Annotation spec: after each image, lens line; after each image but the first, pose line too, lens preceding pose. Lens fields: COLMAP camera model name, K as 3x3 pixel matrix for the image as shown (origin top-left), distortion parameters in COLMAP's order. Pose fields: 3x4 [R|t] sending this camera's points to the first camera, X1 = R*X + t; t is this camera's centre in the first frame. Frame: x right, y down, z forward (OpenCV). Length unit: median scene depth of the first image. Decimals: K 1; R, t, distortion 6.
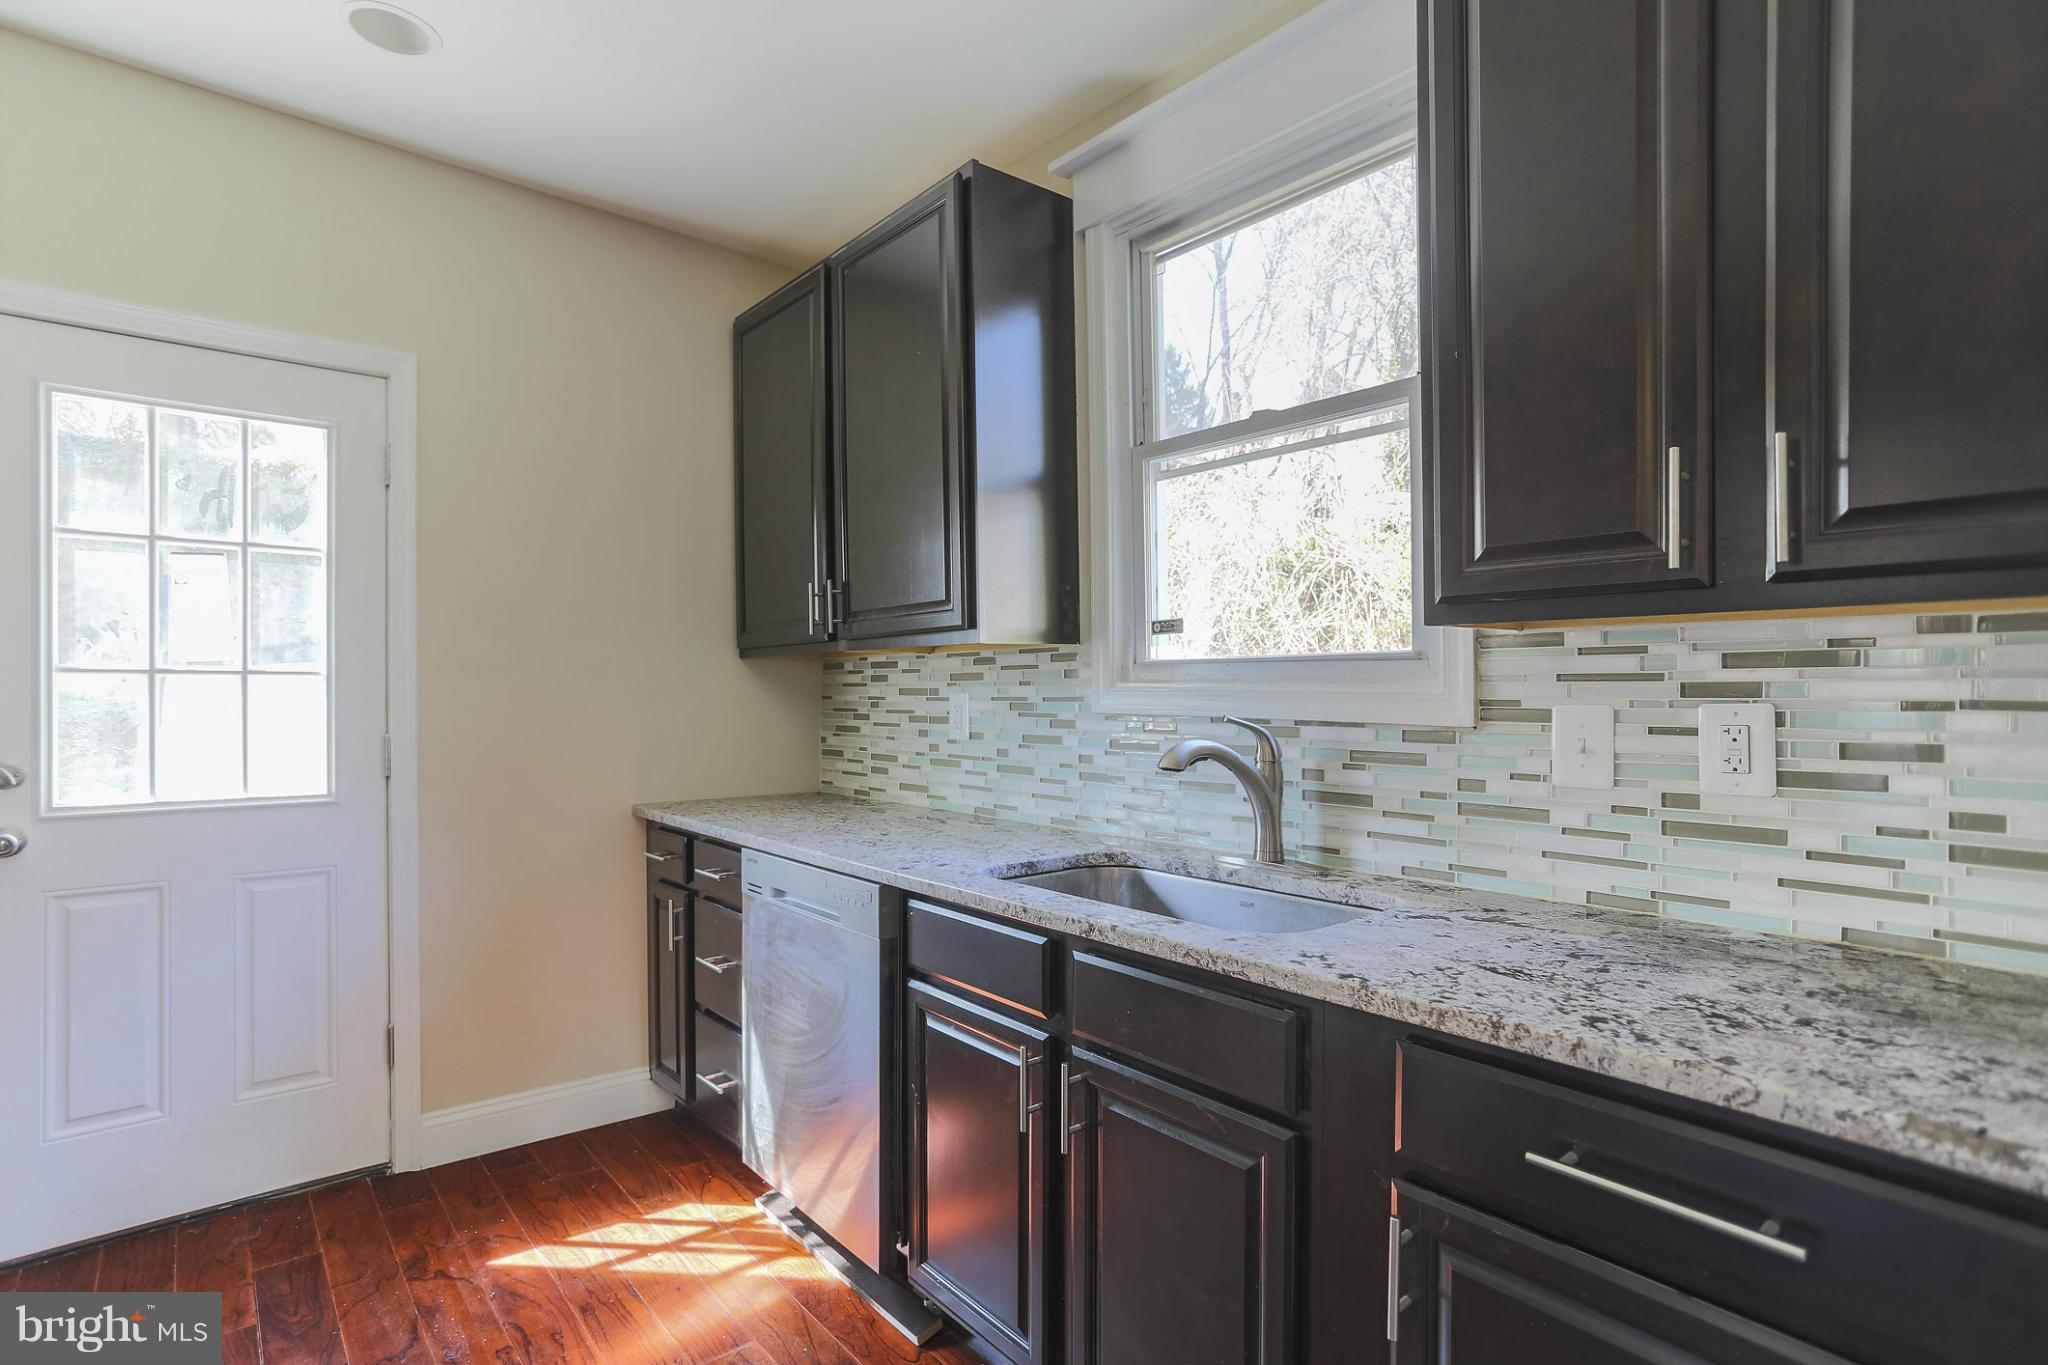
lens RADIAL K [[987.6, 0, 1001.1], [0, 987.6, 686.7], [0, 0, 1]] dist [-0.050518, 0.031147]
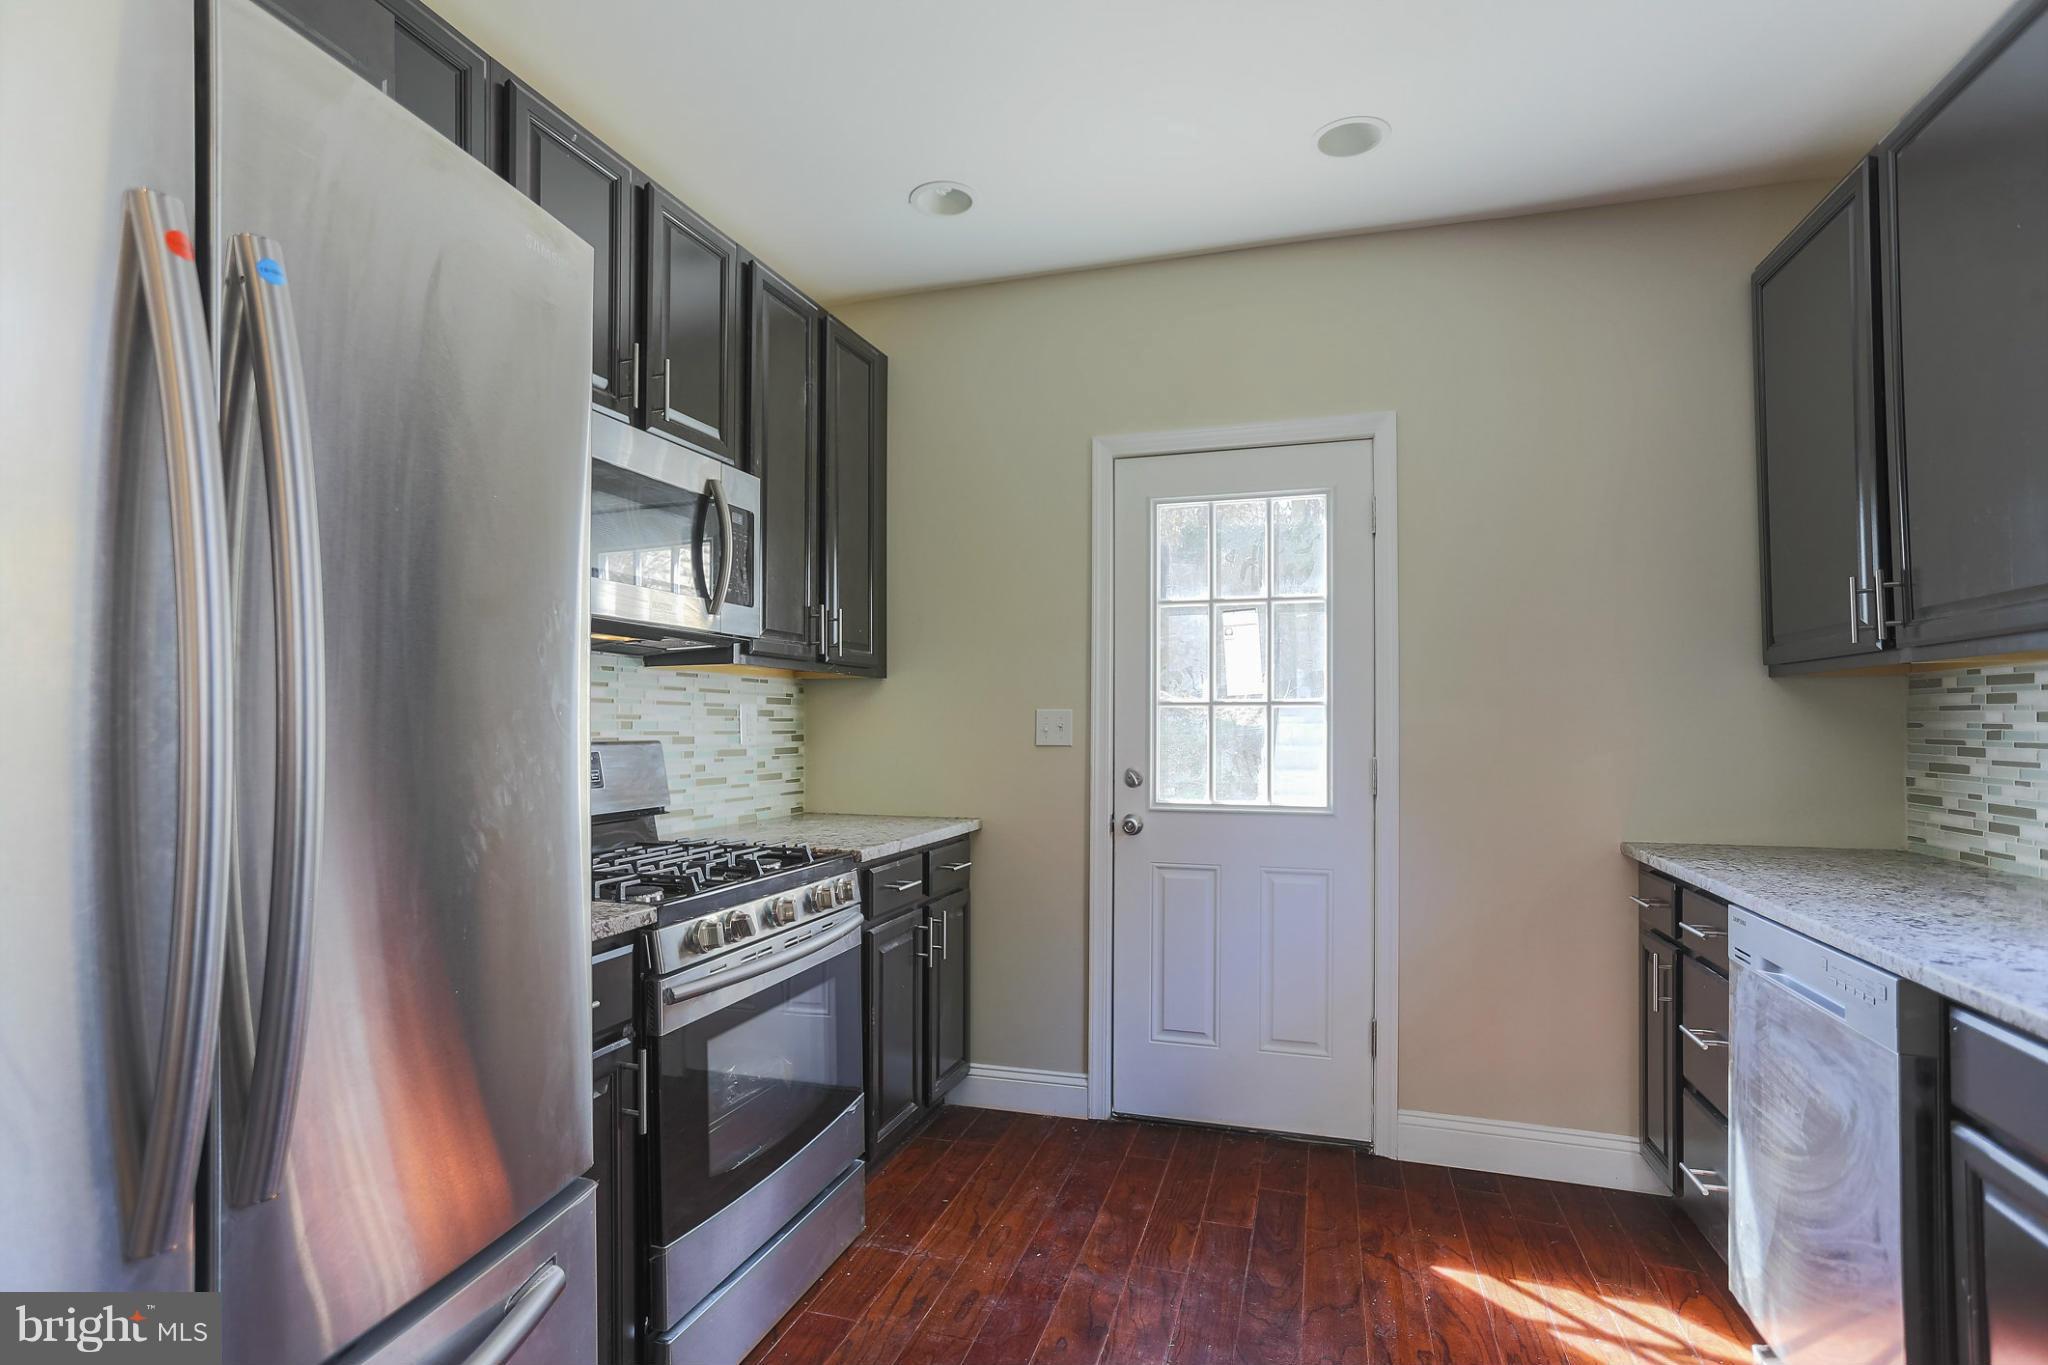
lens RADIAL K [[1001.4, 0, 1032.1], [0, 1001.4, 693.9], [0, 0, 1]] dist [-0.052187, 0.035726]
pose [[0.554989, -0.023383, -0.831529, 0.108233], [0.005162, 0.999682, -0.024667, 0.003118], [0.831842, 0.009397, 0.554933, 0.045641]]
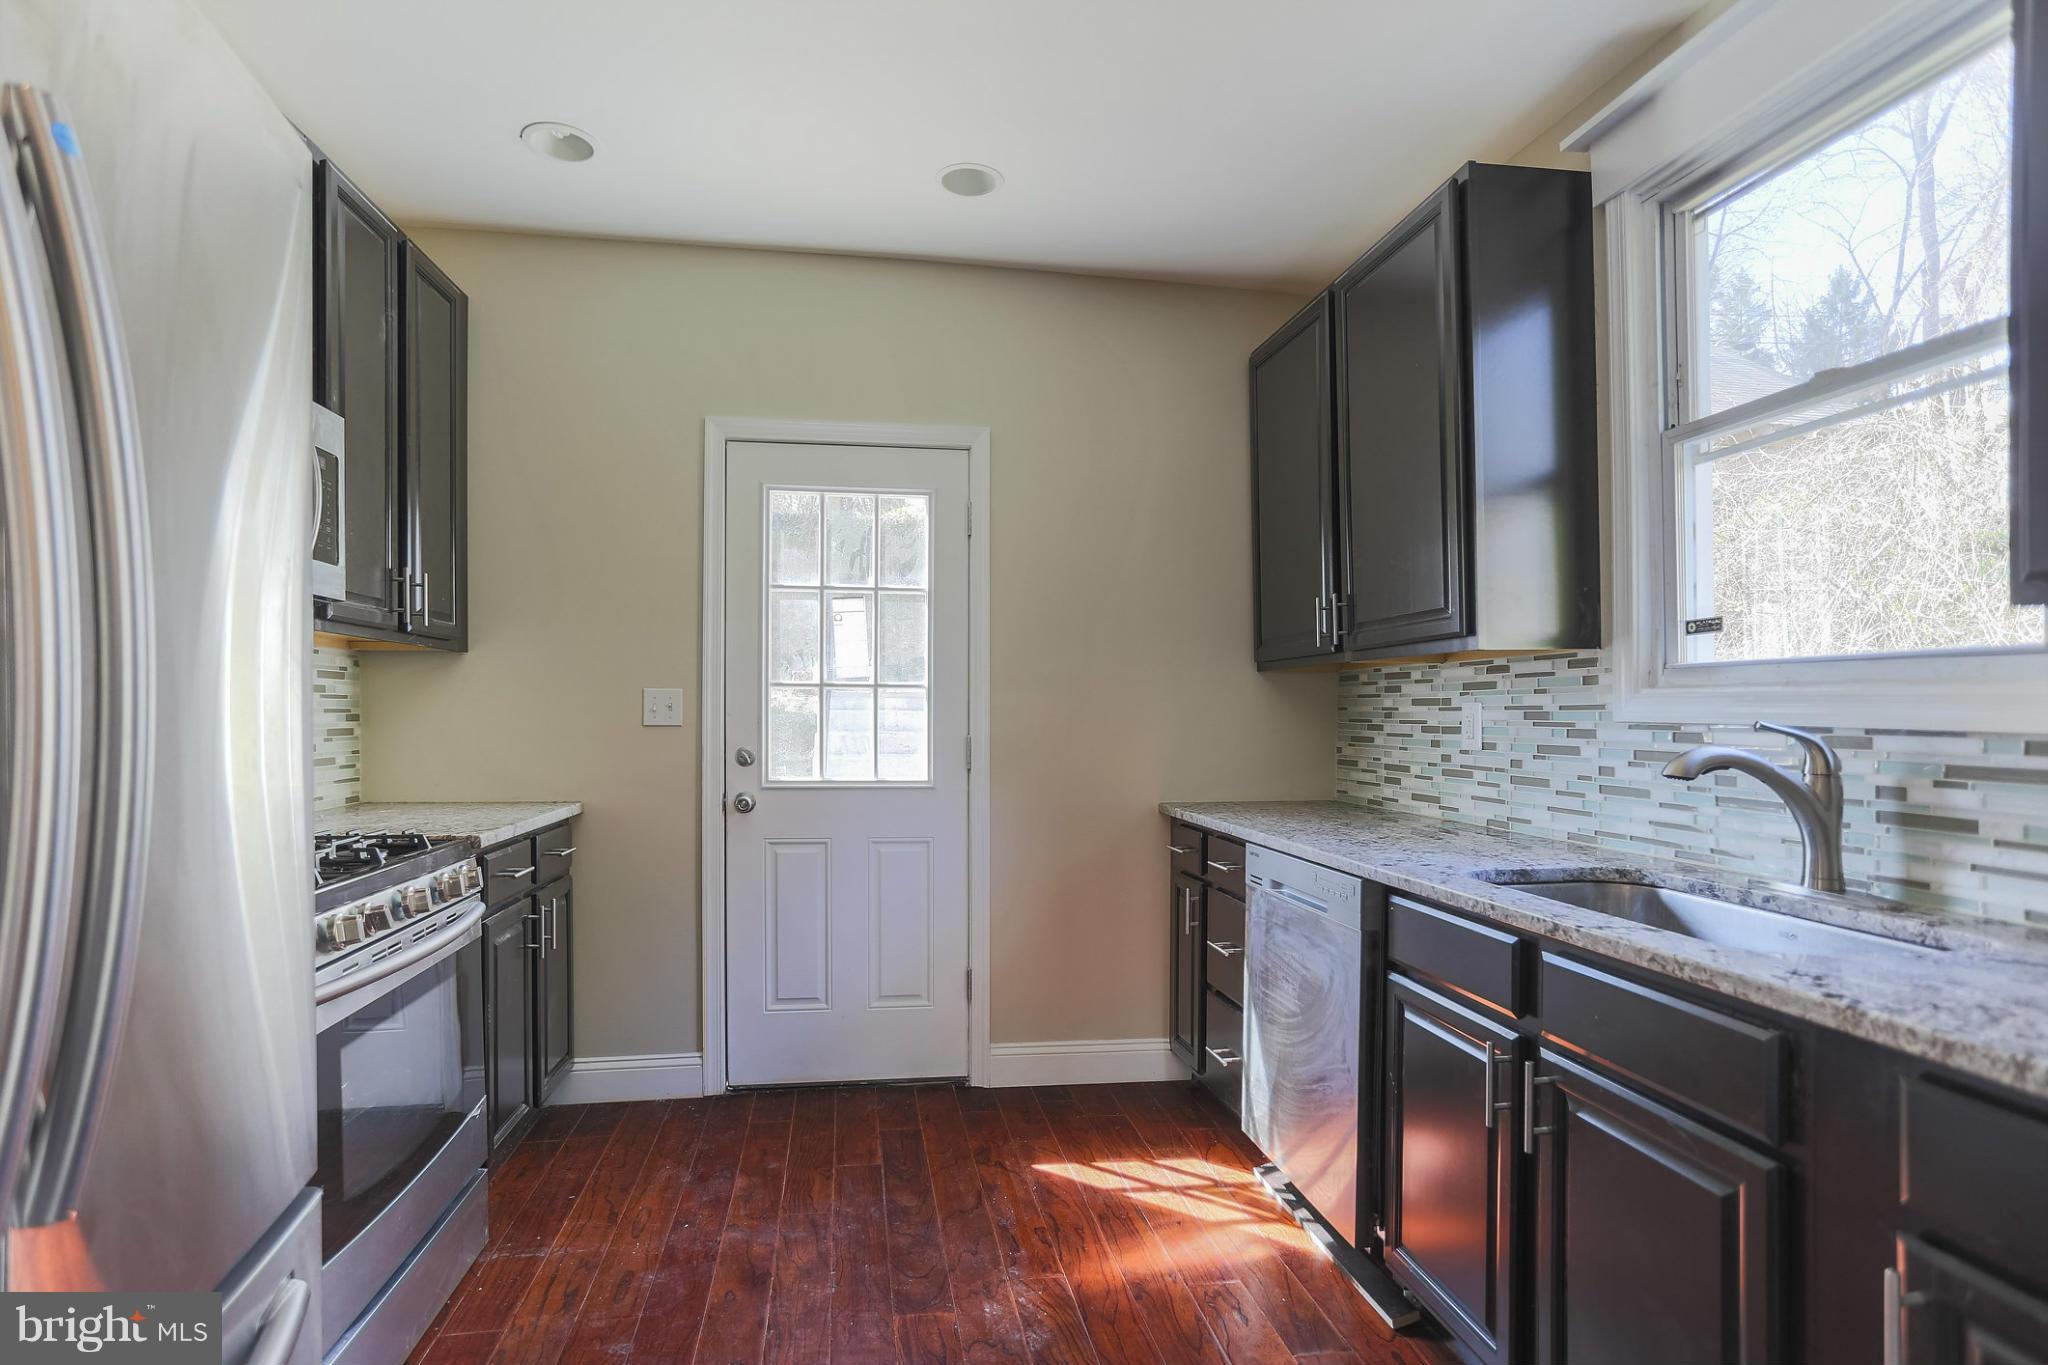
lens RADIAL K [[1001.4, 0, 1032.1], [0, 1001.4, 693.9], [0, 0, 1]] dist [-0.052187, 0.035726]
pose [[0.870592, -0.005171, -0.491979, 0.077144], [-0.001192, 0.999920, -0.012620, 0.013381], [0.492004, 0.011573, 0.870516, -0.084778]]
